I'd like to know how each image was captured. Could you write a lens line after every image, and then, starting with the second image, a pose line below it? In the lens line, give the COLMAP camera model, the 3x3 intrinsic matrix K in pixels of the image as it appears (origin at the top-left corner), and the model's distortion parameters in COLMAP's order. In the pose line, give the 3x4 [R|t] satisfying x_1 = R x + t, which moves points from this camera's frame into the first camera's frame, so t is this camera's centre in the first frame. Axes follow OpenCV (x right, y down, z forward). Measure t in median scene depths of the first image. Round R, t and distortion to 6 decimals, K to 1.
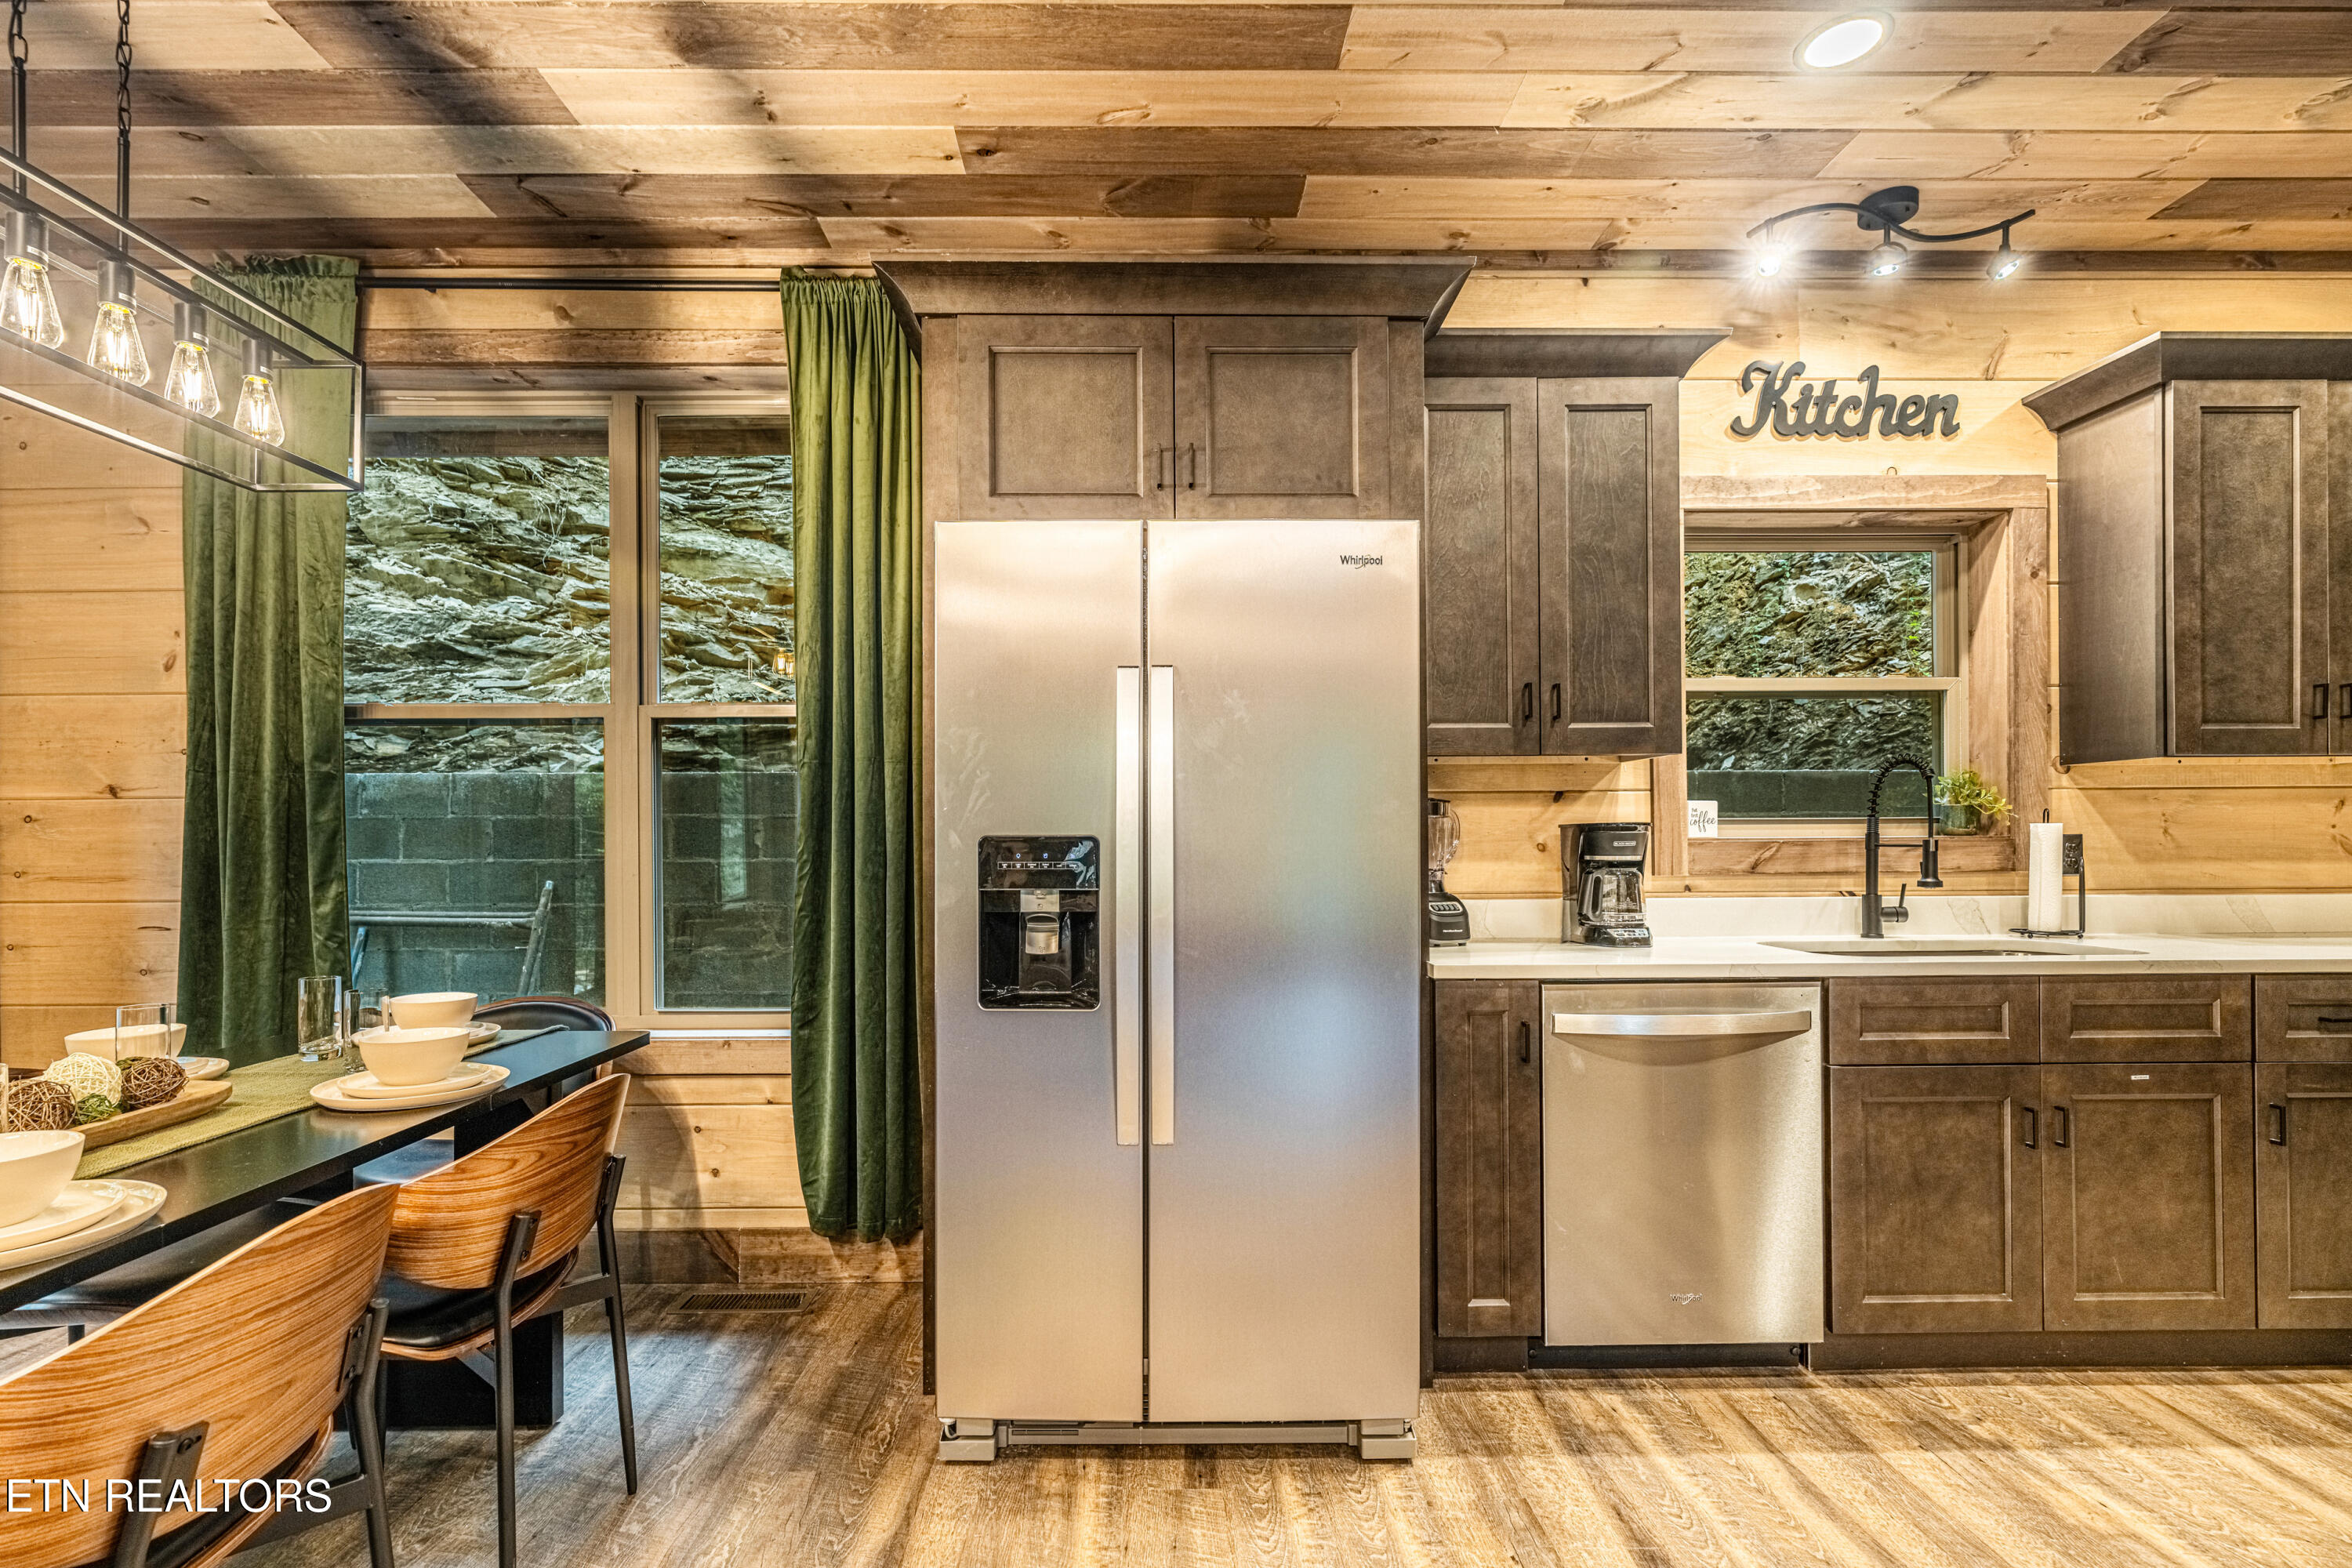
lens RADIAL K [[1061.5, 0, 1170.5], [0, 1061.5, 833.4], [0, 0, 1]] dist [-0.001625, 0.000145]
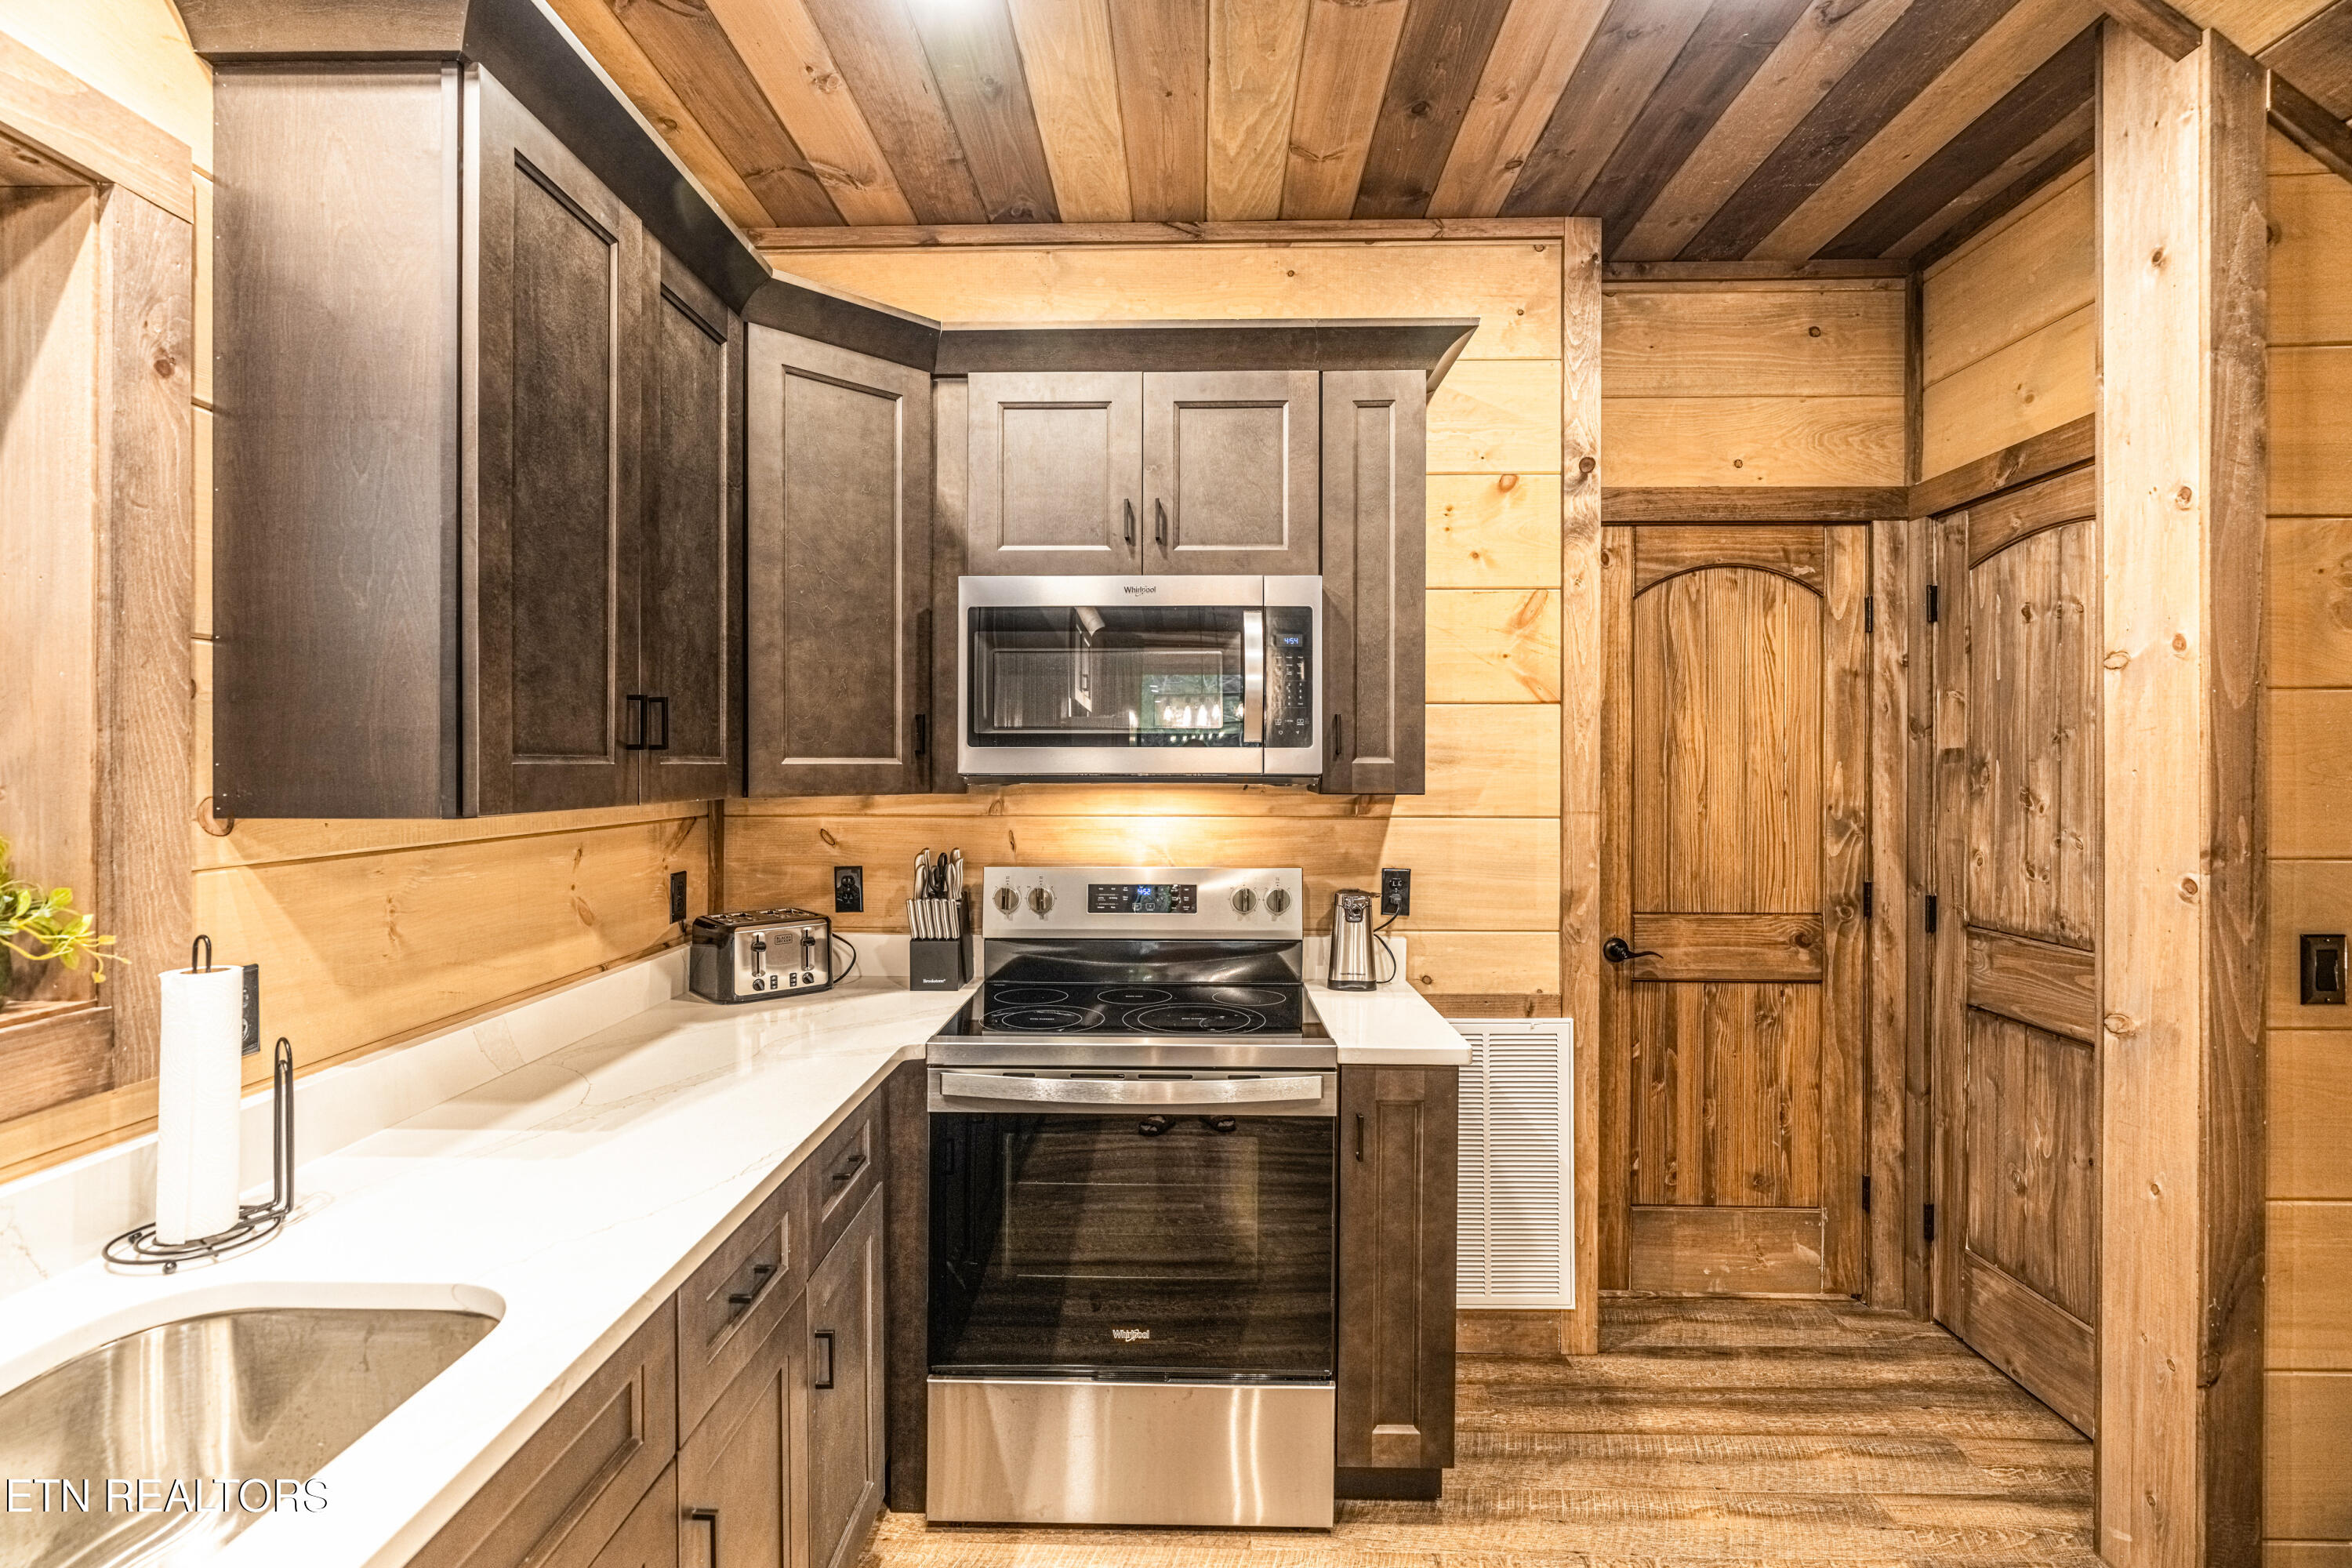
lens RADIAL K [[1078.2, 0, 1175.1], [0, 1078.2, 769.9], [0, 0, 1]] dist [-0.004494, -0.000435]
pose [[0.036809, 0.000800, 0.999322, 0.405197], [-0.004168, 0.999991, -0.000647, -0.086458], [-0.999314, -0.004141, 0.036812, 0.583337]]
